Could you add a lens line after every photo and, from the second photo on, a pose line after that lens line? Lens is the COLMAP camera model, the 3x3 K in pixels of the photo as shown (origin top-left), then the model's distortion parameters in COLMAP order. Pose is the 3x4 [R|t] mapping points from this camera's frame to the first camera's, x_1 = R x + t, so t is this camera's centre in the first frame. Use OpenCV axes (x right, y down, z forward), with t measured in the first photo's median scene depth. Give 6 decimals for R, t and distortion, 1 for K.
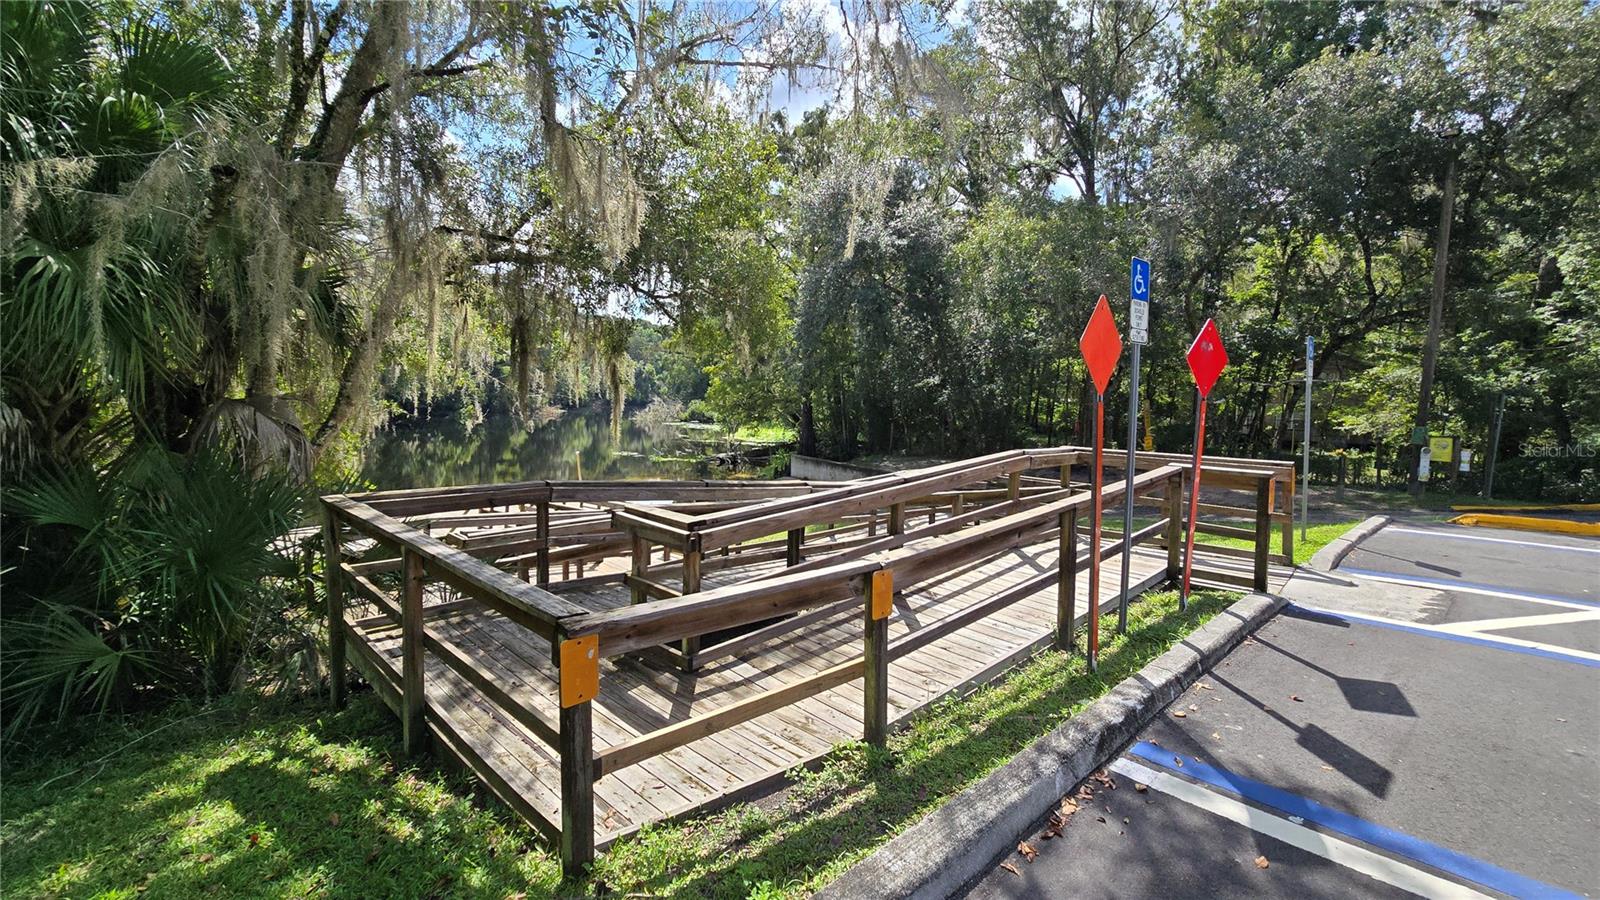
lens RADIAL K [[656.3, 0, 802.5], [0, 656.3, 439.9], [0, 0, 1]] dist [-0.004798, 0.000895]
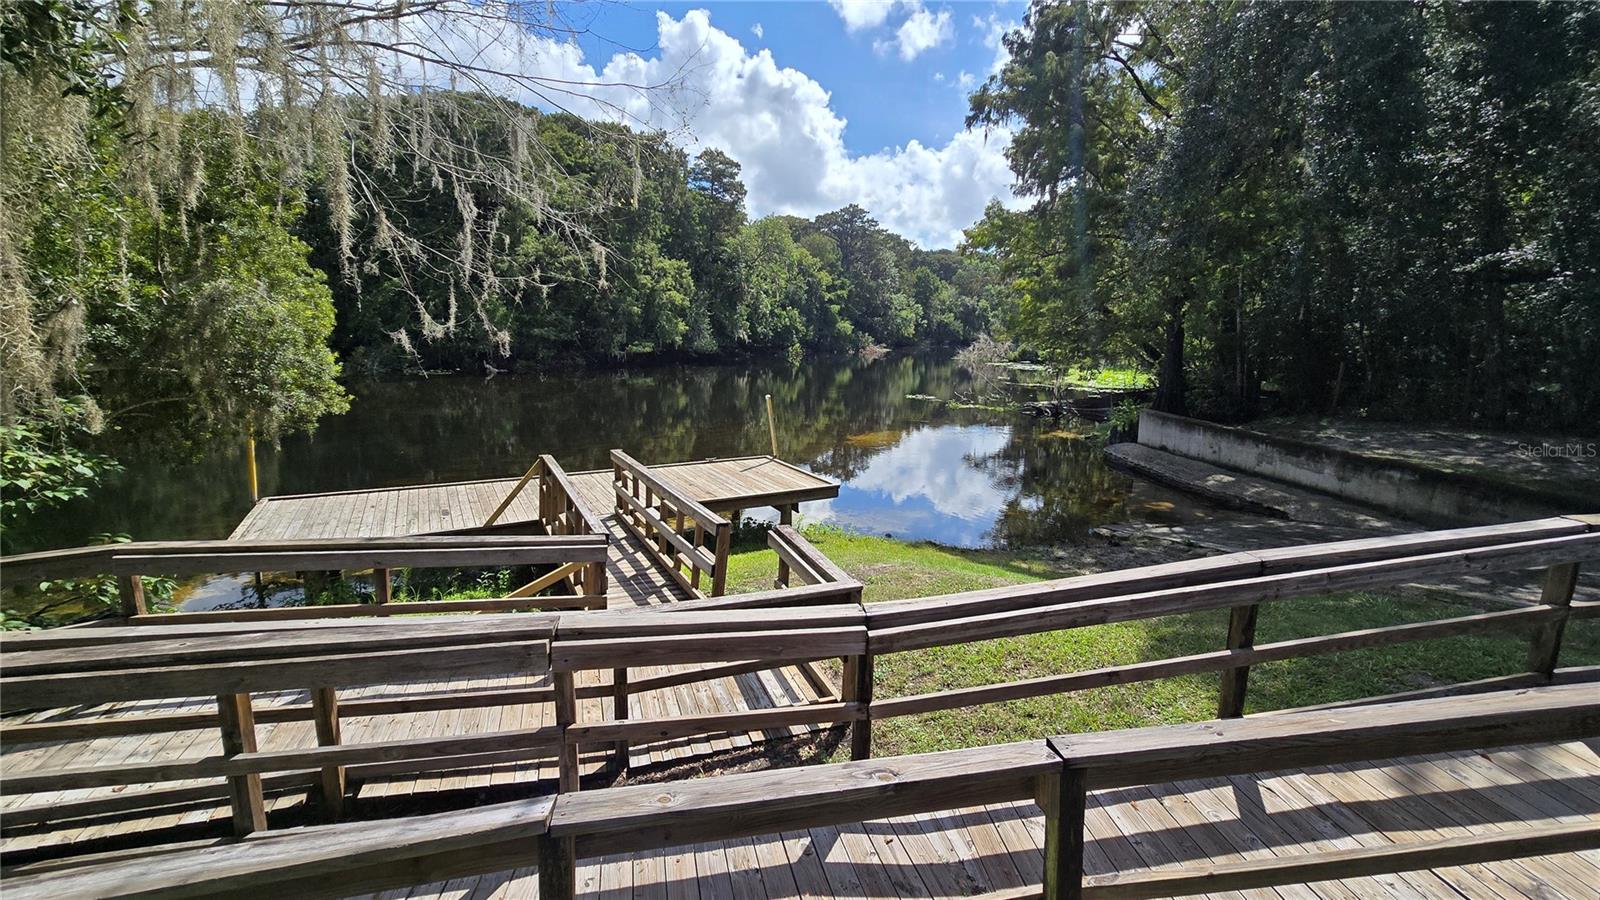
lens RADIAL K [[656.3, 0, 797.8], [0, 656.3, 438.4], [0, 0, 1]] dist [-0.004798, 0.000895]
pose [[0.871436, 0.067335, -0.485866, 0.001545], [-0.025347, 0.995391, 0.092488, 0.000070], [0.489855, -0.068282, 0.869126, 0.095677]]
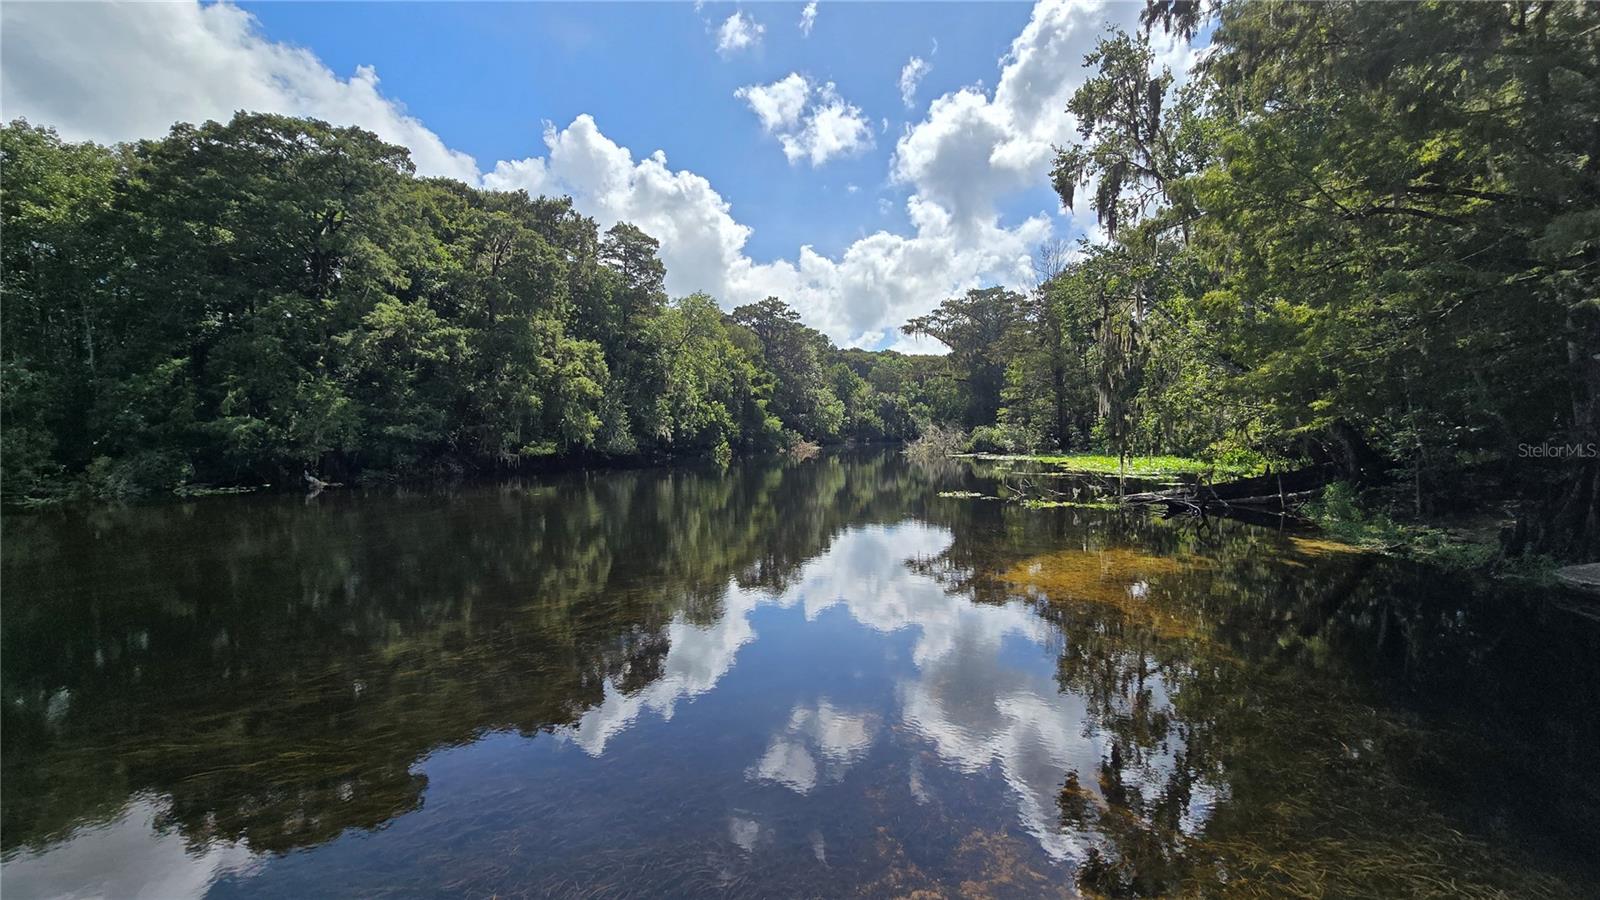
lens RADIAL K [[656.3, 0, 800.5], [0, 656.3, 439.8], [0, 0, 1]] dist [-0.004798, 0.000895]
pose [[0.937207, -0.037975, -0.346699, -0.097583], [0.016242, 0.997728, -0.065379, 0.004291], [0.348394, 0.055643, 0.935695, 0.192627]]
